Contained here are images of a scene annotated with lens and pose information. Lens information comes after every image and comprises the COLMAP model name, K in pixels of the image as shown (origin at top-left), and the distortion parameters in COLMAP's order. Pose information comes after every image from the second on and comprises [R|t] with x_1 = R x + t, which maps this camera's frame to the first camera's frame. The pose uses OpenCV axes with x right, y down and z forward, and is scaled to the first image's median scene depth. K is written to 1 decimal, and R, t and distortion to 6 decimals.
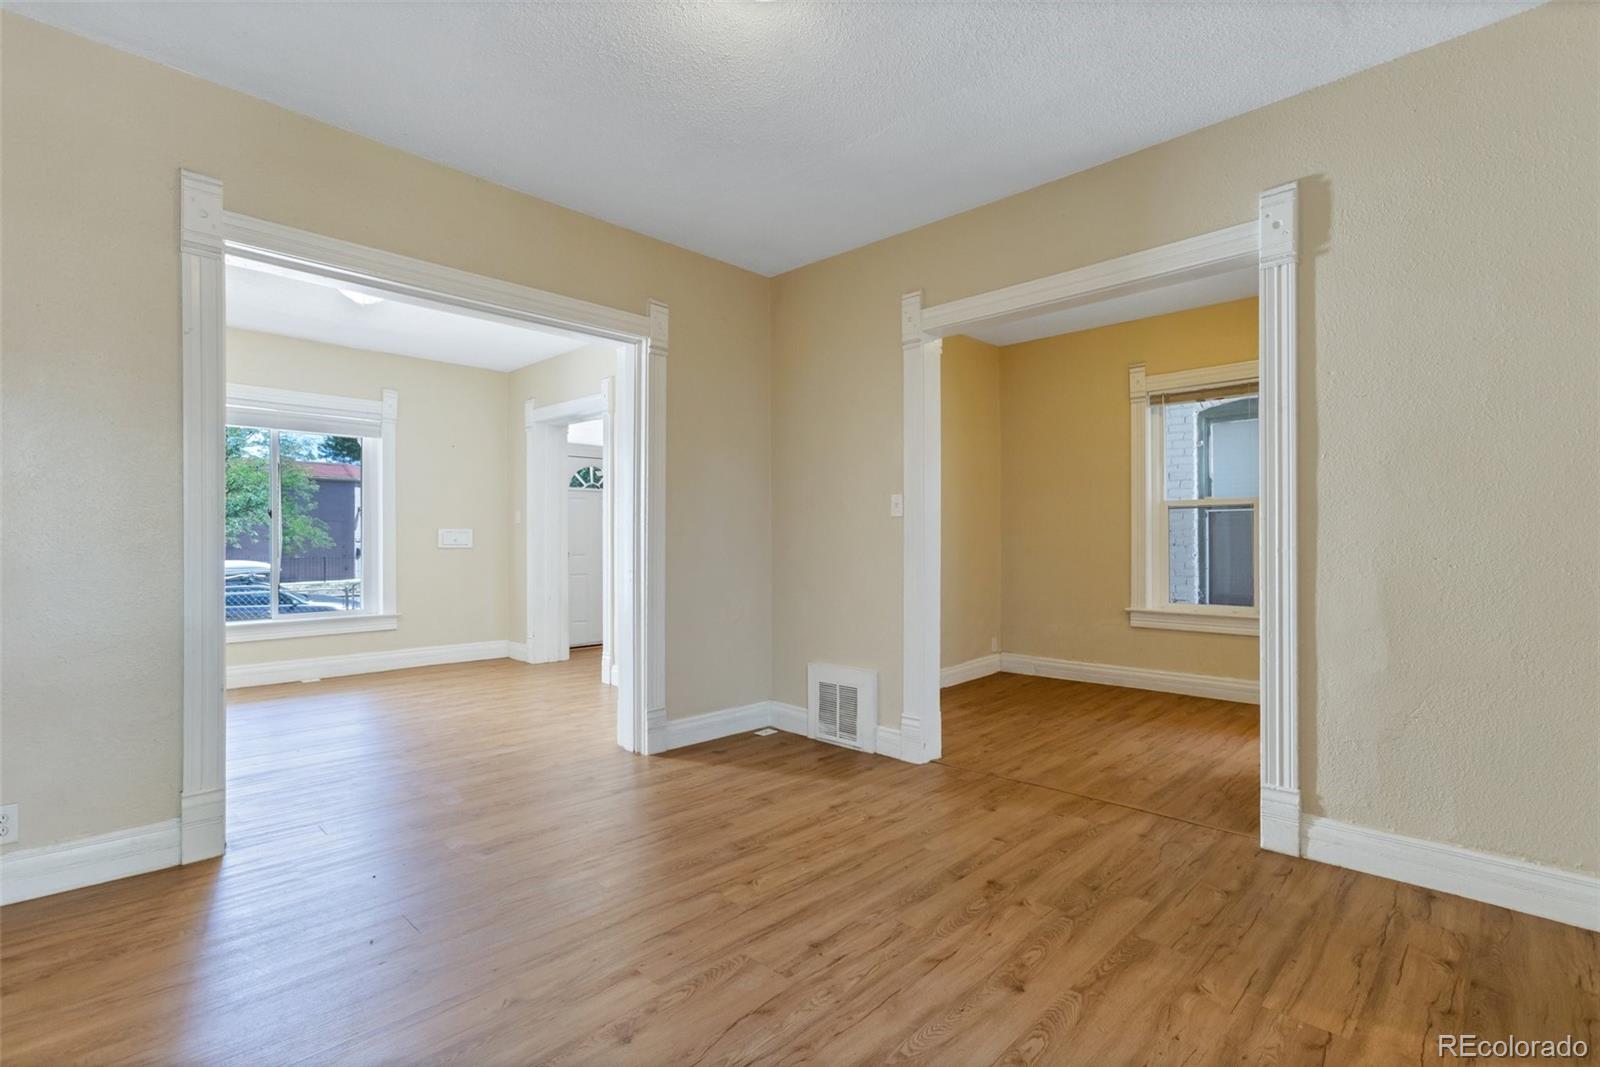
lens RADIAL K [[750.1, 0, 786.0], [0, 750.1, 548.5], [0, 0, 1]] dist [-0.003691, 0.005334]
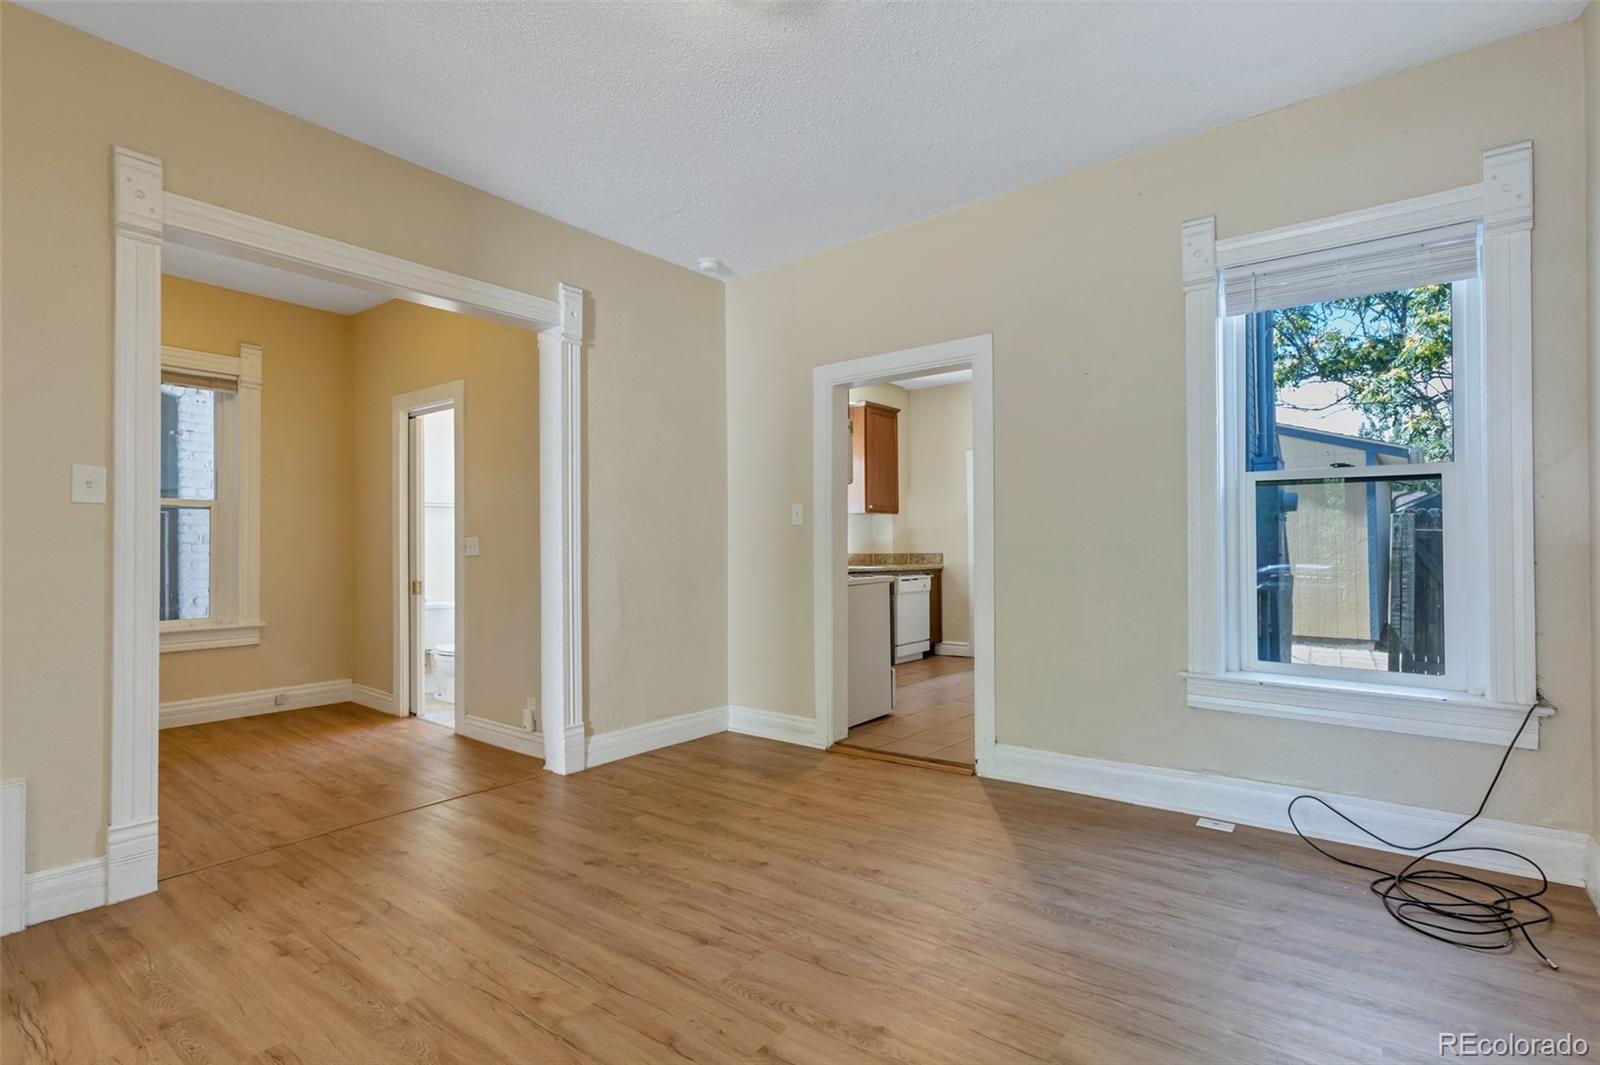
lens RADIAL K [[750.1, 0, 794.1], [0, 750.1, 537.5], [0, 0, 1]] dist [-0.003691, 0.005334]
pose [[-0.105048, 0.010906, 0.994407, -0.853989], [0.011030, 0.999891, -0.009801, -0.005208], [-0.994406, 0.009939, -0.105157, 0.847504]]
